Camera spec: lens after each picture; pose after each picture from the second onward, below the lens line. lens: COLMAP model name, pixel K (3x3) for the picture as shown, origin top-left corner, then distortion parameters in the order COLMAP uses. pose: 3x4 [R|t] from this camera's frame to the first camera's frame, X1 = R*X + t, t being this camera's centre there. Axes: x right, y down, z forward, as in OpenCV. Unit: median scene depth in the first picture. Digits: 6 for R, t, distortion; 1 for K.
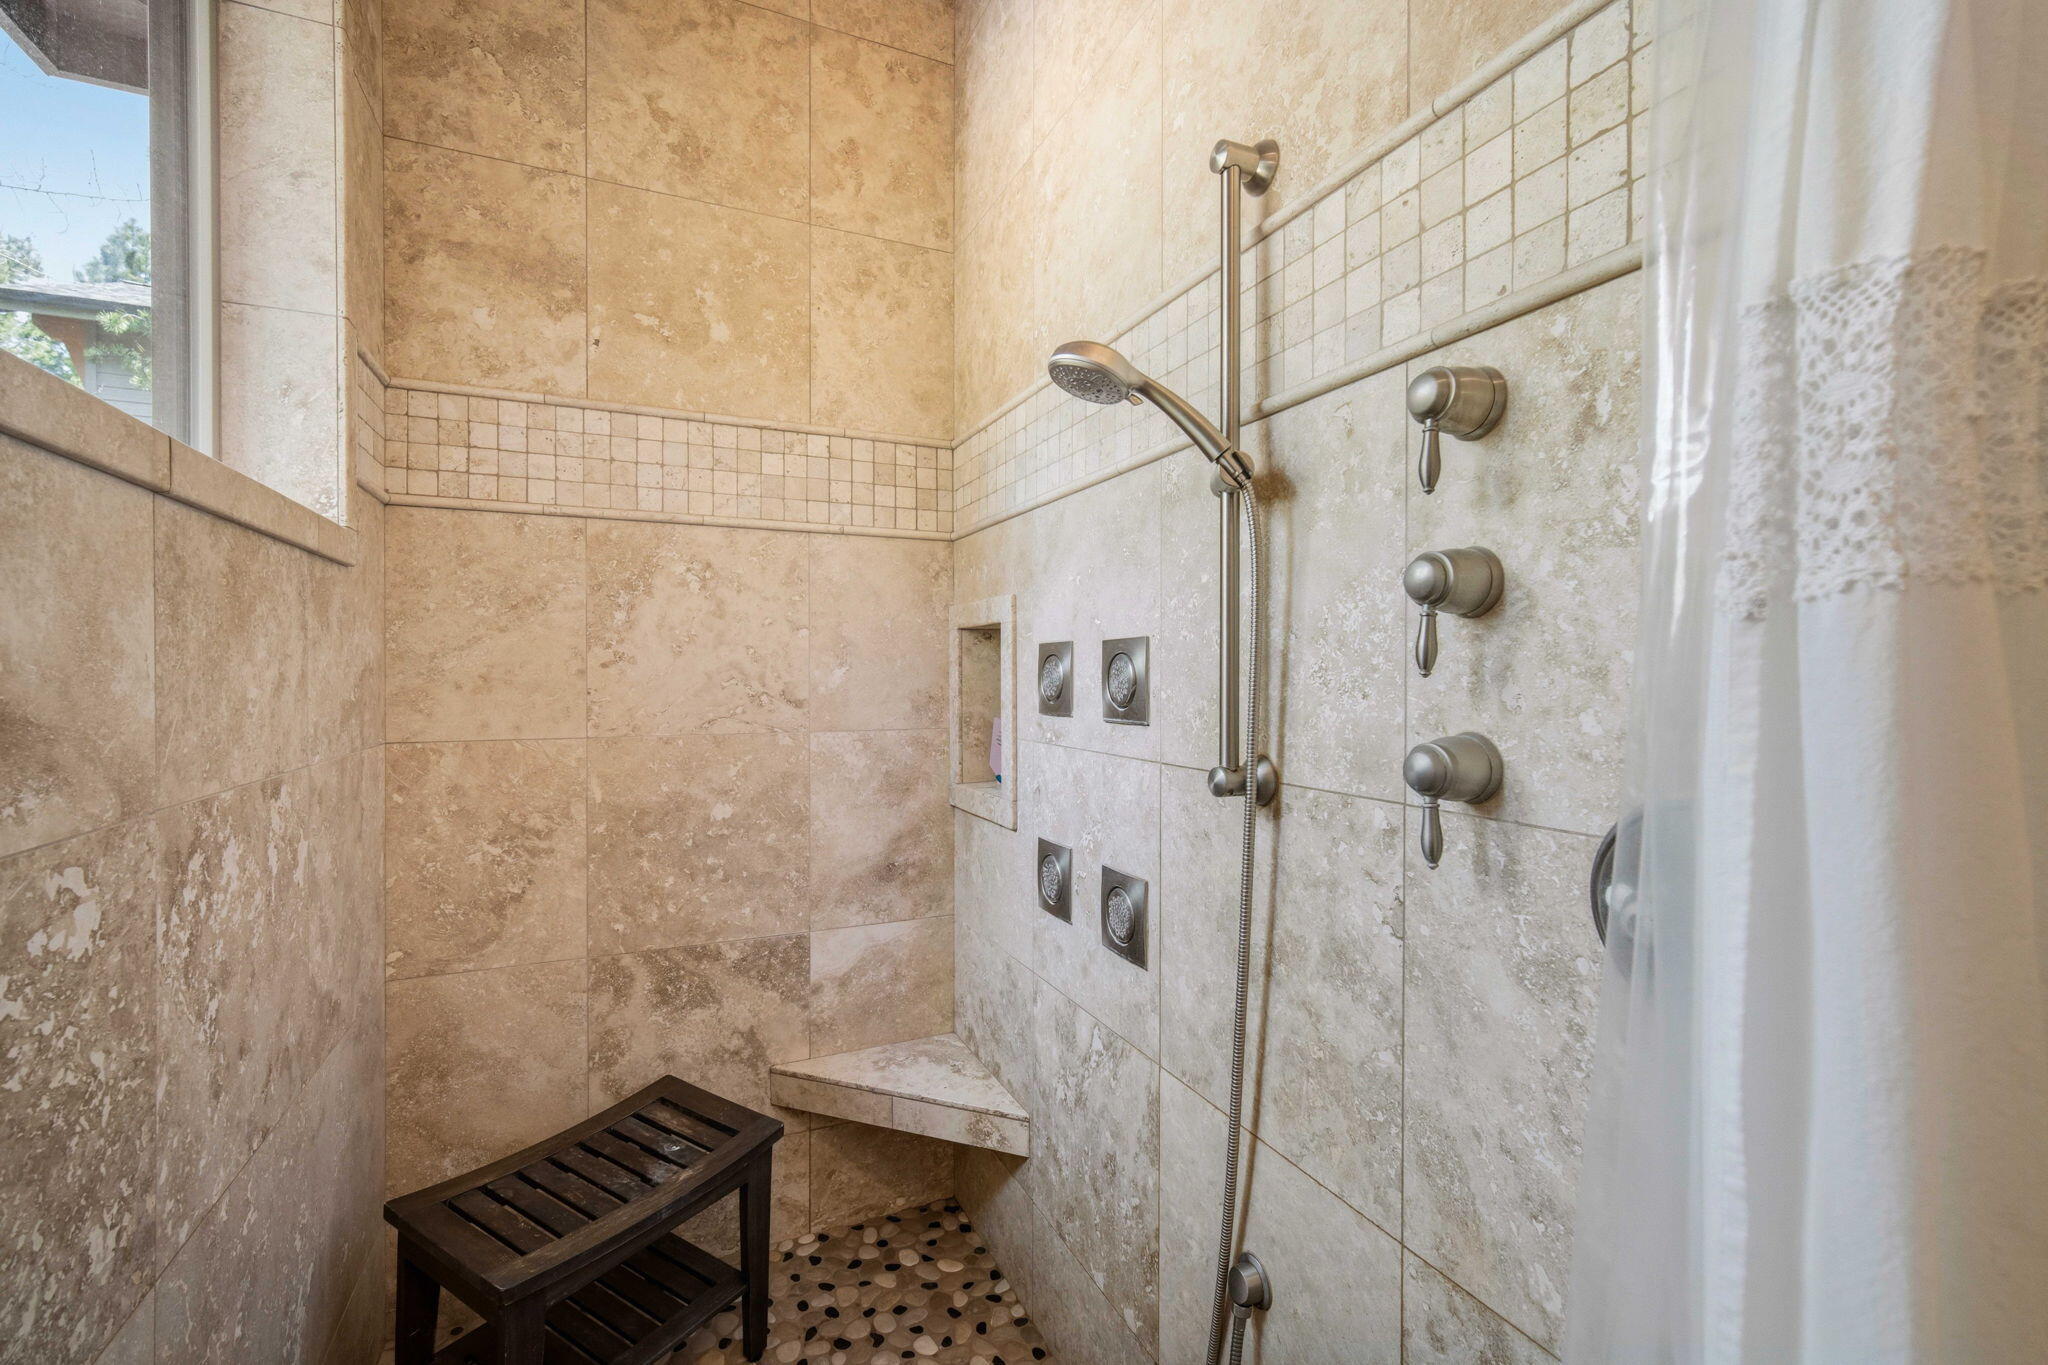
lens RADIAL K [[886.0, 0, 1019.3], [0, 886.0, 678.4], [0, 0, 1]] dist [0.000242, 0.000874]
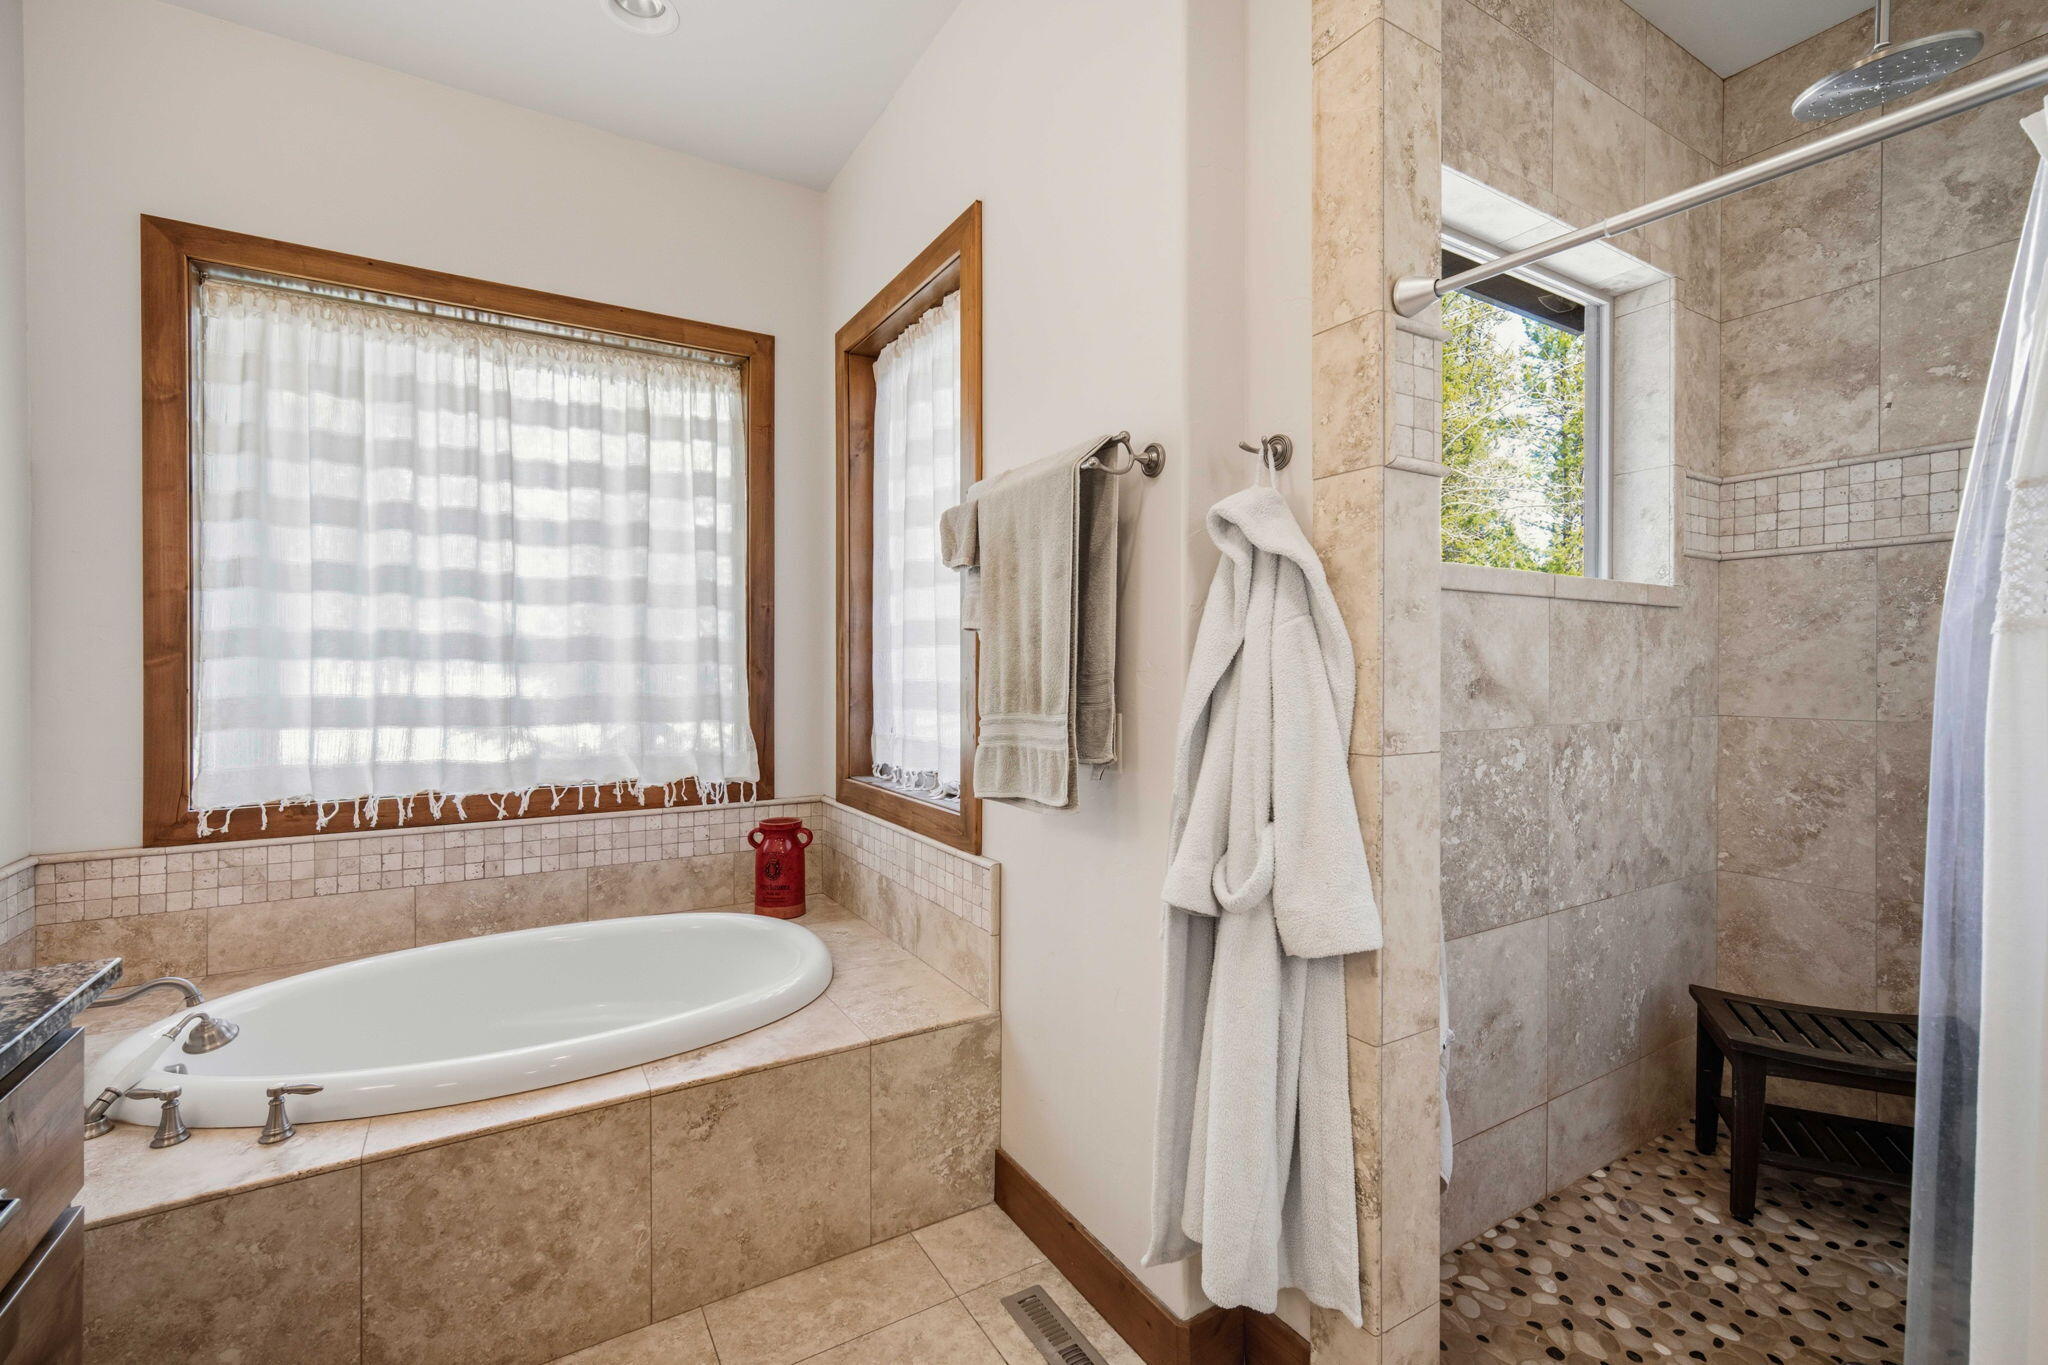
lens RADIAL K [[886.0, 0, 1020.8], [0, 886.0, 676.3], [0, 0, 1]] dist [0.000242, 0.000874]
pose [[0.124206, 0.007821, -0.992226, 0.650323], [-0.005709, 0.999958, 0.007168, 0.000838], [0.992240, 0.004774, 0.124246, -0.389221]]
